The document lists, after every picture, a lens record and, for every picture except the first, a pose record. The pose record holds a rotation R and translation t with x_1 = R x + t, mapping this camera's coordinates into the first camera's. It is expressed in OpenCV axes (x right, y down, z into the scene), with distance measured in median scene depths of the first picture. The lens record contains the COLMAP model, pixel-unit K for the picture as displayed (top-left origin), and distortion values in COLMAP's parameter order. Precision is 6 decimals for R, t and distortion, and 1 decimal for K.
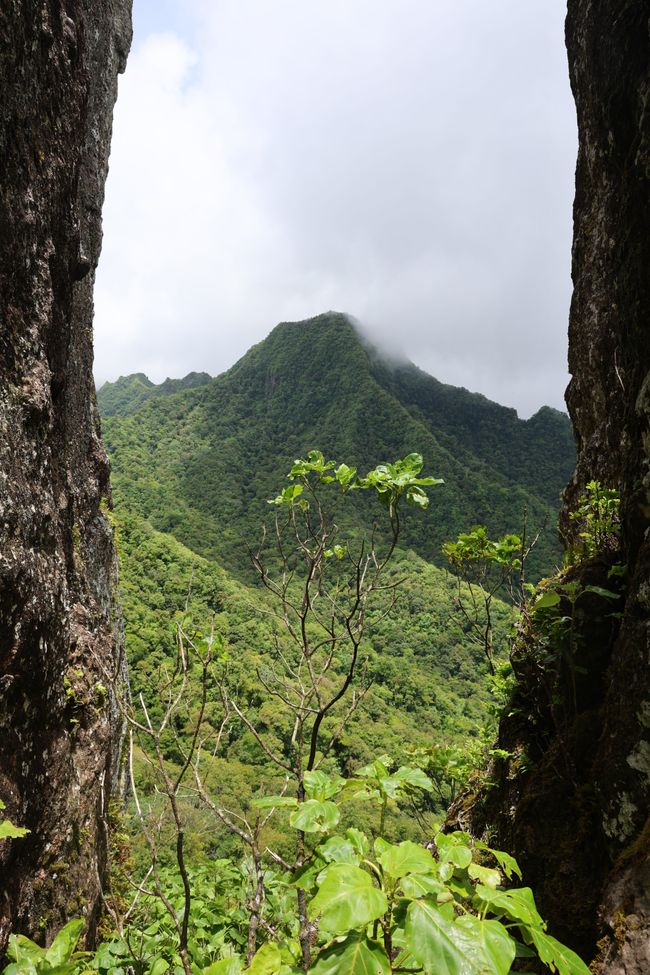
lens RADIAL K [[746.9, 0, 317.9], [0, 746.9, 486.5], [0, 0, 1]] dist [-0.025183, 0.045024]
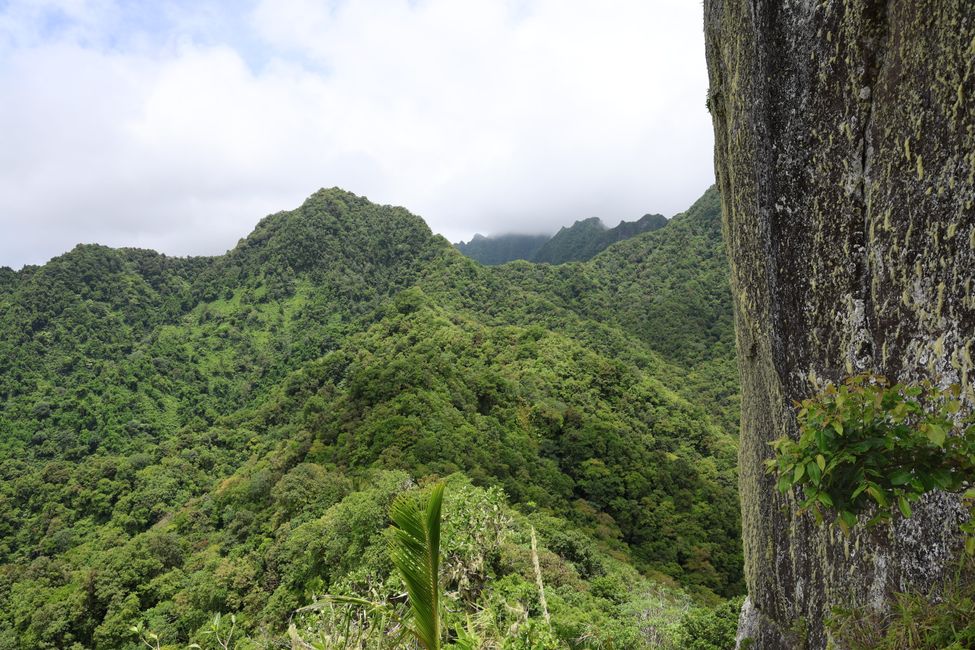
lens RADIAL K [[746.9, 0, 486.7], [0, 746.9, 322.4], [0, 0, 1]] dist [-0.025183, 0.045024]
pose [[0.935265, 0.010983, -0.353778, -0.310049], [-0.012648, 0.999917, -0.002395, -0.056606], [0.353723, 0.006715, 0.935326, -0.392905]]
